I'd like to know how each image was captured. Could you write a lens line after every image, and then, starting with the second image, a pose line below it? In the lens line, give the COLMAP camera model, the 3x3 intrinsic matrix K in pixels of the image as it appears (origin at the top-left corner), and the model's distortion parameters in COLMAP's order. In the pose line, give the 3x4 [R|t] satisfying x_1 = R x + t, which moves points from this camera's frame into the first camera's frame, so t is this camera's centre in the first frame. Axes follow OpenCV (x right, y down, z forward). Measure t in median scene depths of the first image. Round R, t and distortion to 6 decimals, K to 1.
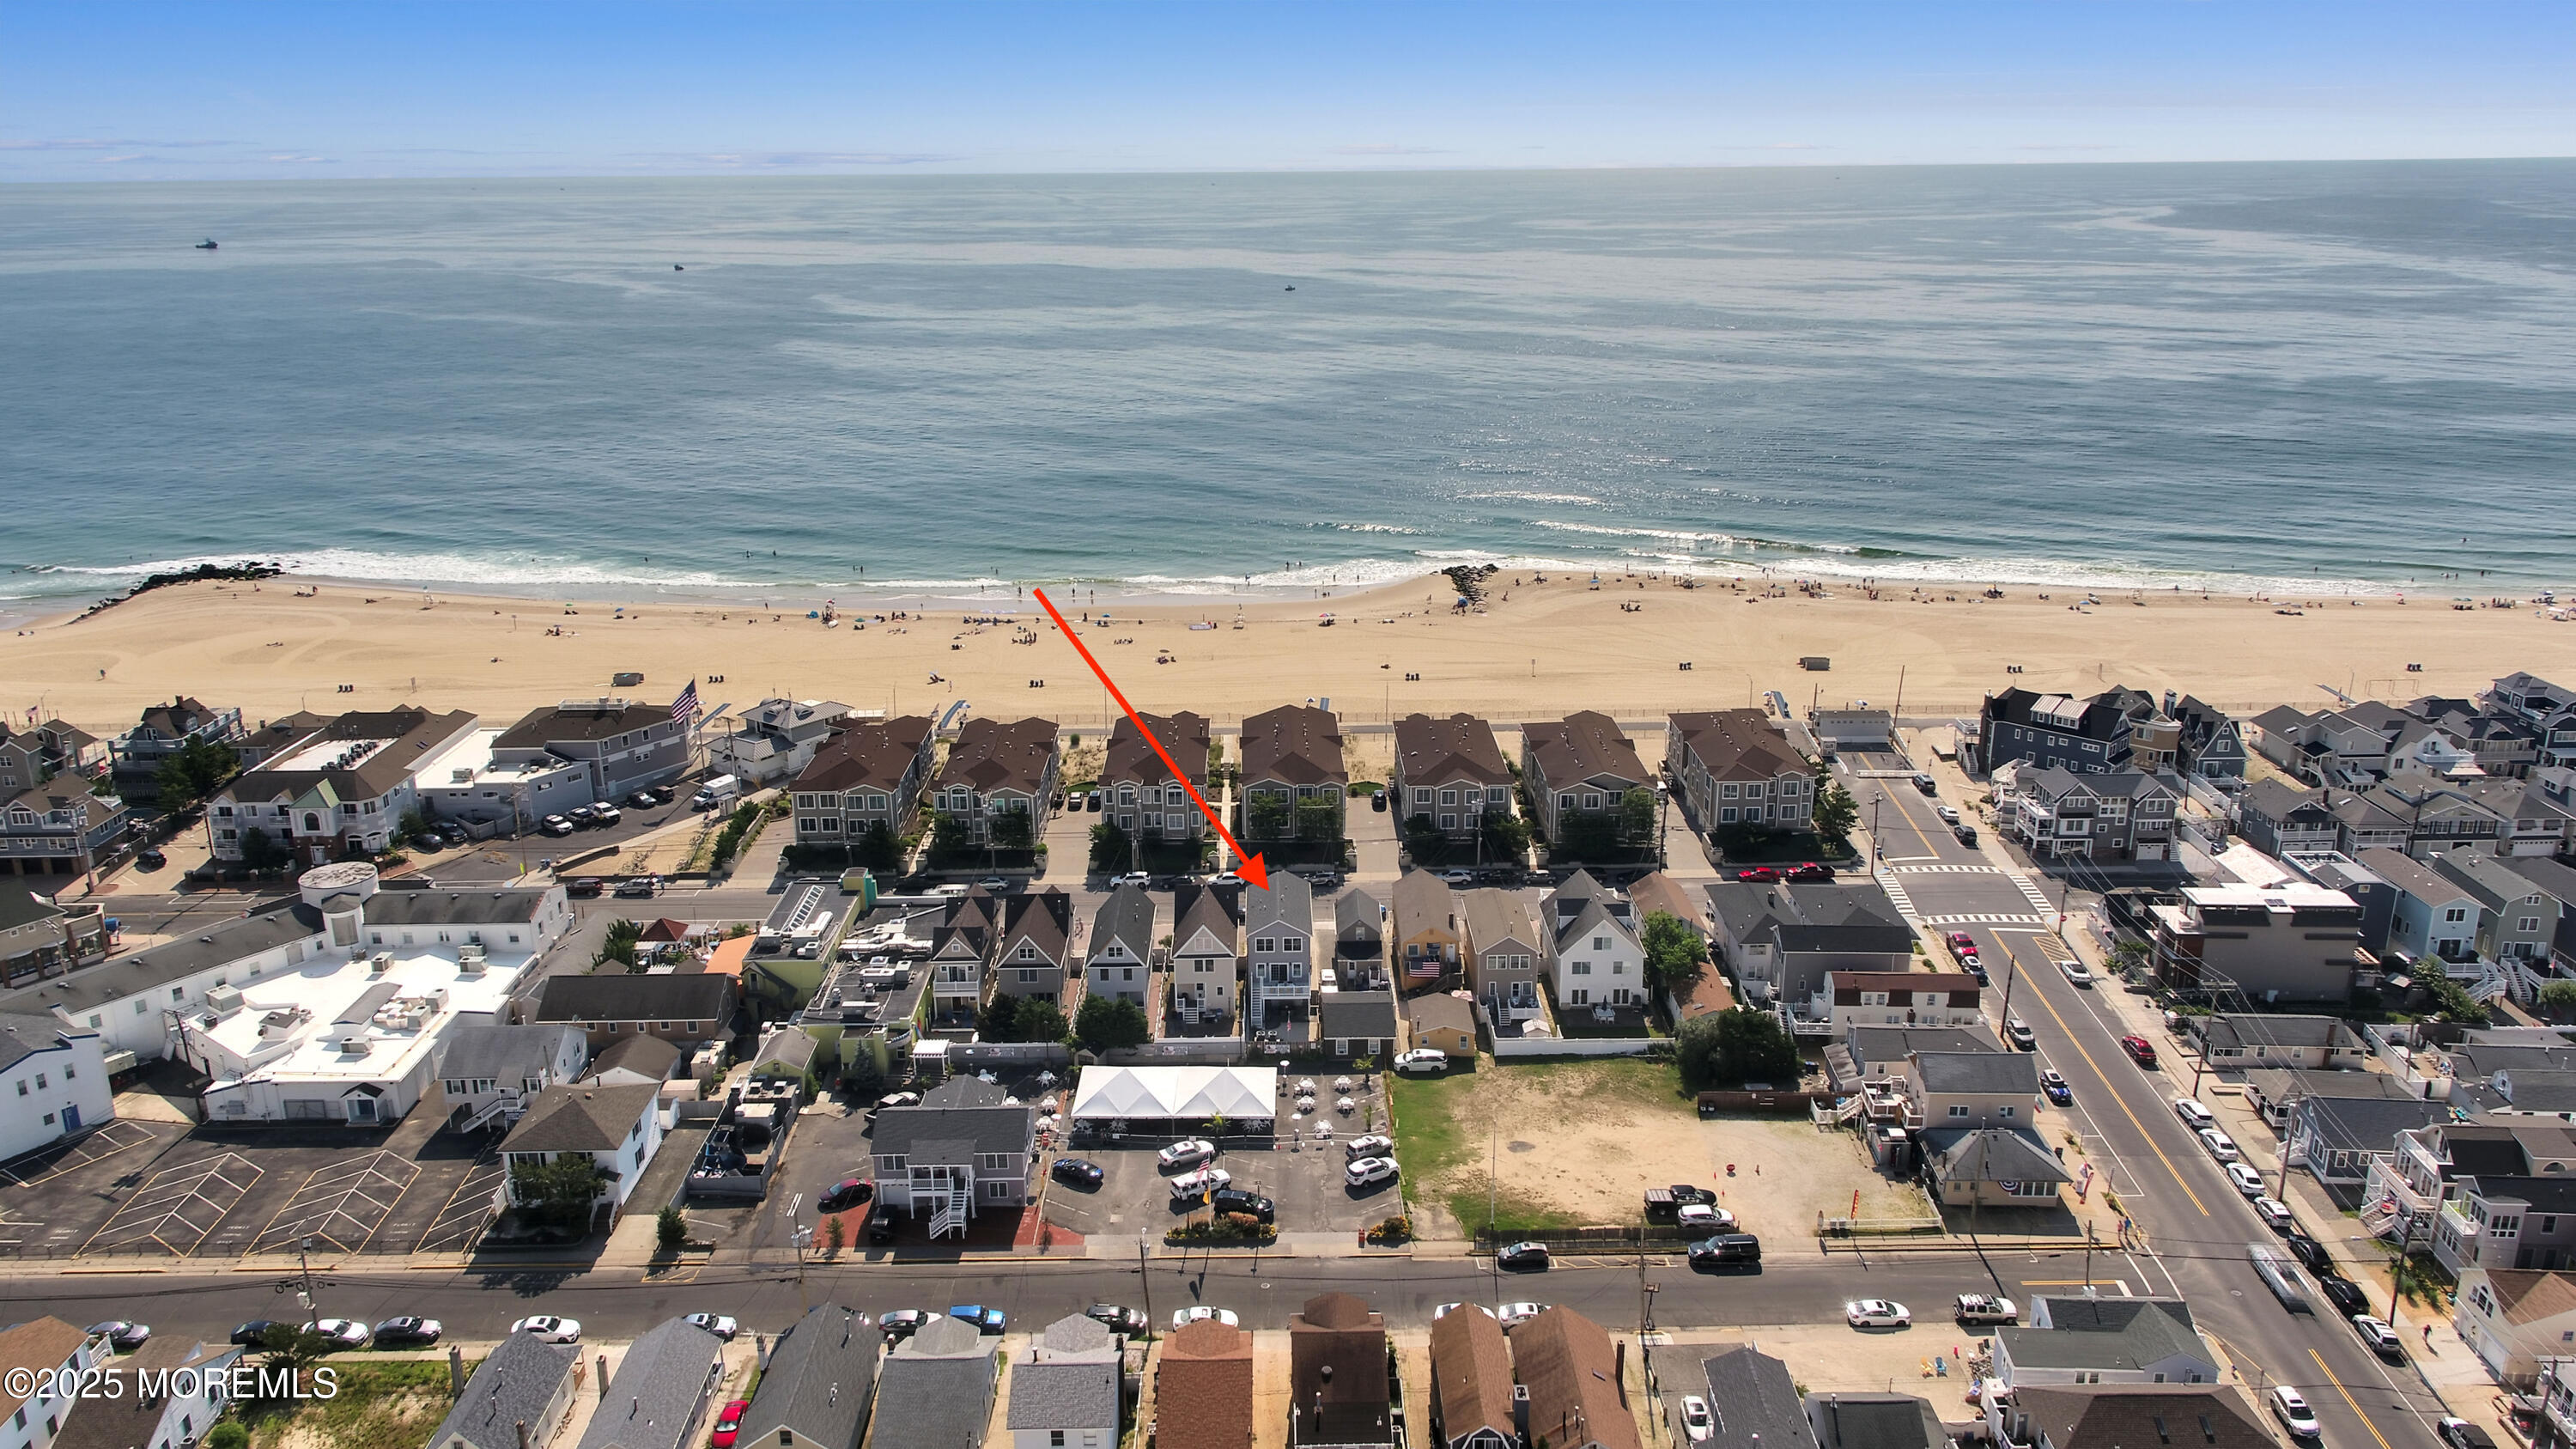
lens RADIAL K [[1838.0, 0, 1284.7], [0, 1838.0, 727.9], [0, 0, 1]] dist [0.005916, 0.000632]
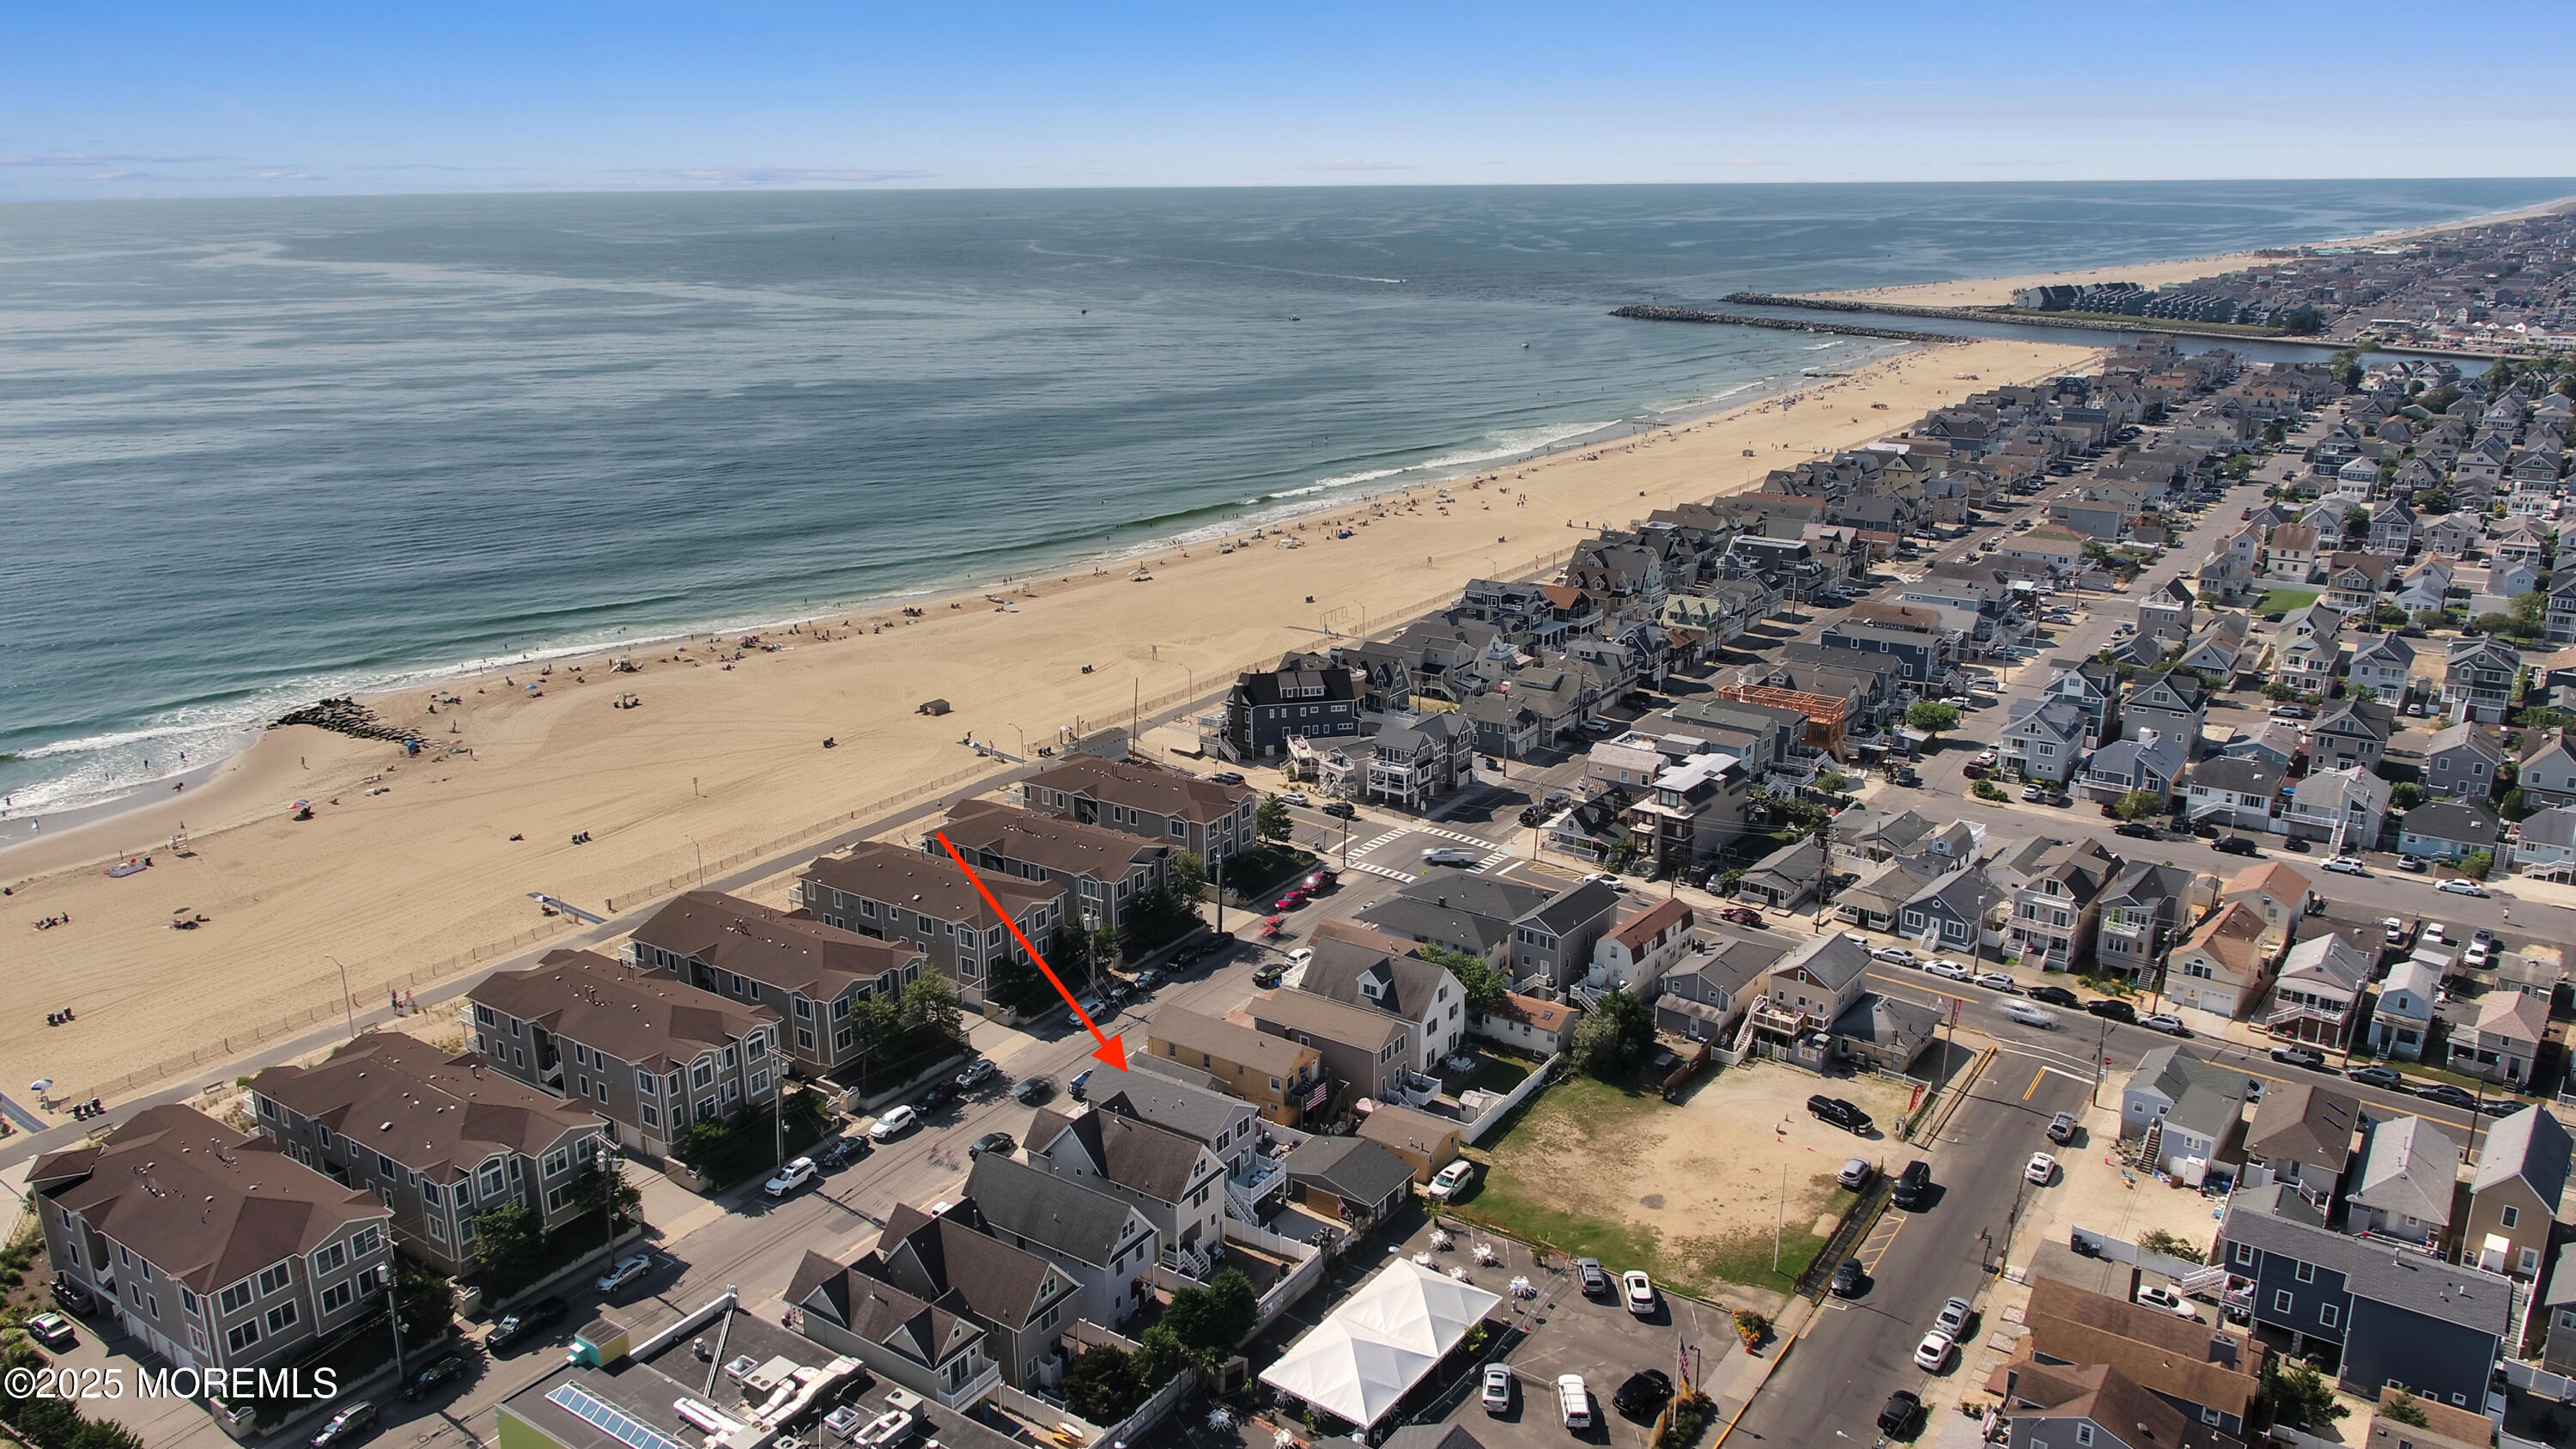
lens RADIAL K [[1838.0, 0, 1286.3], [0, 1838.0, 720.6], [0, 0, 1]] dist [0.005916, 0.000632]
pose [[0.583736, -0.228232, 0.779206, -0.469635], [0.245269, 0.964414, 0.098739, -0.105995], [-0.774013, 0.133477, 0.618941, 0.377278]]
